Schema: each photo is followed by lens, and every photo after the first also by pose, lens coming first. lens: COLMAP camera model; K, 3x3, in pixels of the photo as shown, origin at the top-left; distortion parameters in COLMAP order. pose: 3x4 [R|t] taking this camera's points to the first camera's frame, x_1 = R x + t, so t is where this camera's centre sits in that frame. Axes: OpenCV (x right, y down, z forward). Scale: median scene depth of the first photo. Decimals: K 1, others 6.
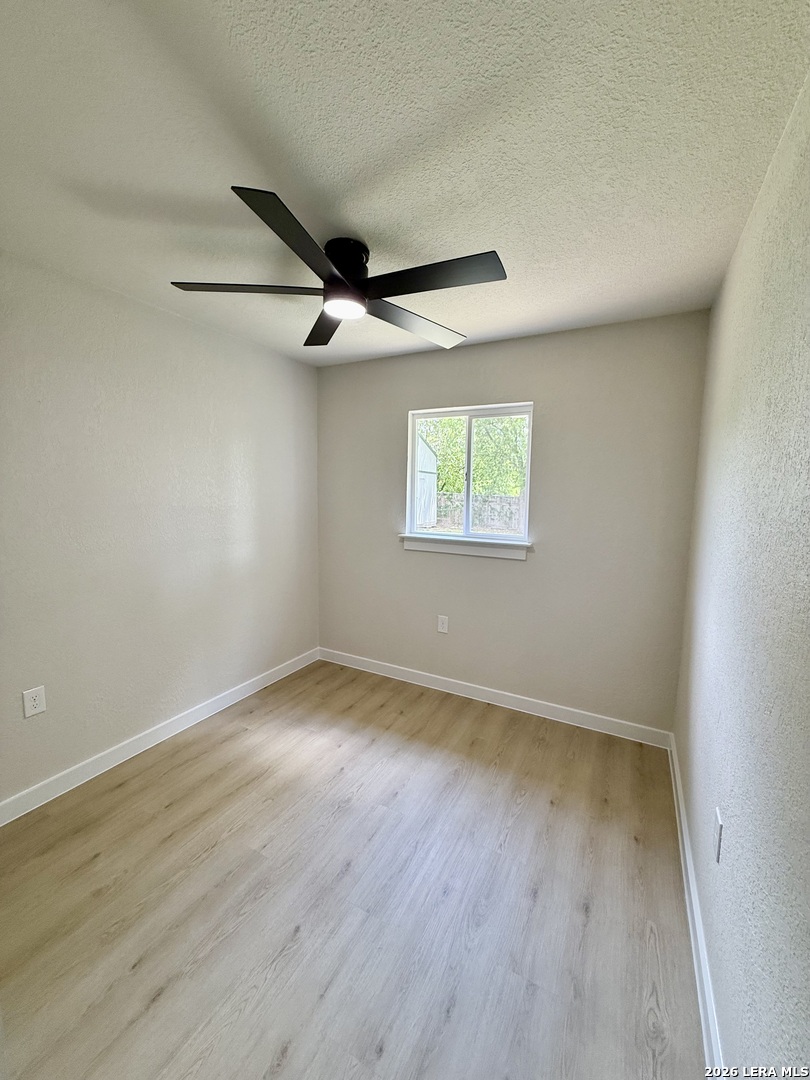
lens RADIAL K [[431.0, 0, 405.0], [0, 431.0, 540.0], [0, 0, 1]] dist [-0.000845, -0.000056]
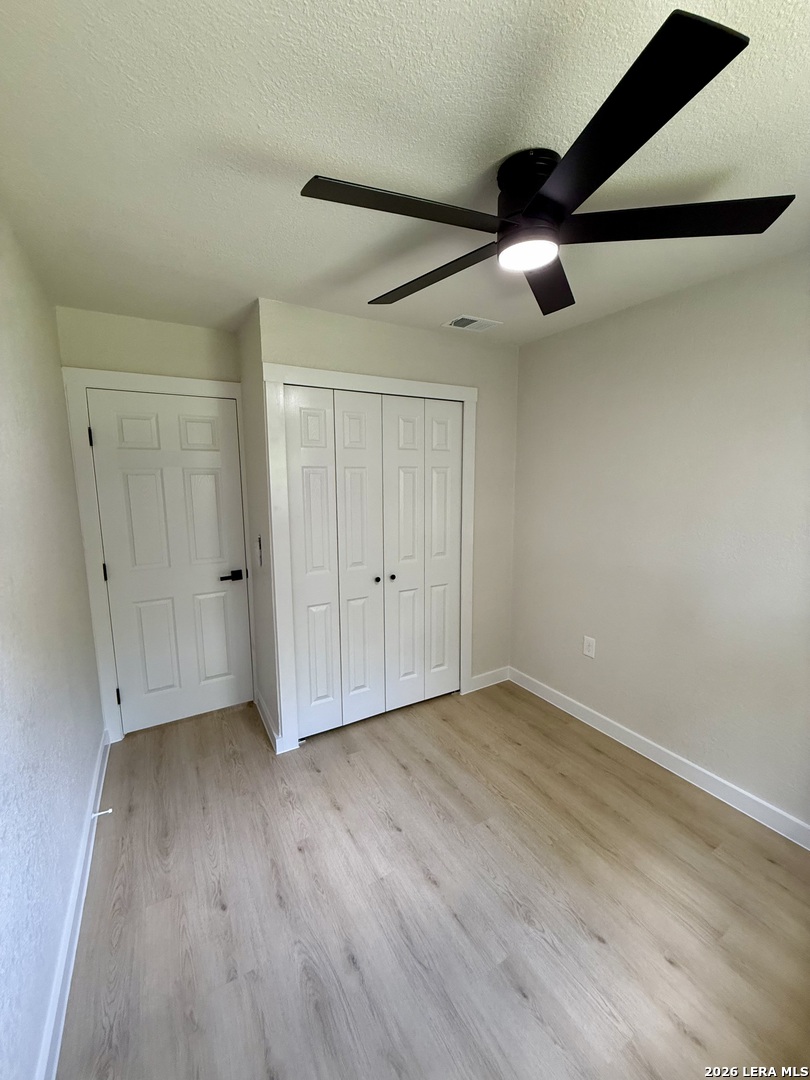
lens RADIAL K [[431.0, 0, 405.0], [0, 431.0, 540.0], [0, 0, 1]] dist [-0.000845, -0.000056]
pose [[-0.526925, 0.116729, -0.841858, 0.632937], [-0.104537, 0.974101, 0.200496, -0.191816], [0.843458, 0.193652, -0.501076, 1.274161]]
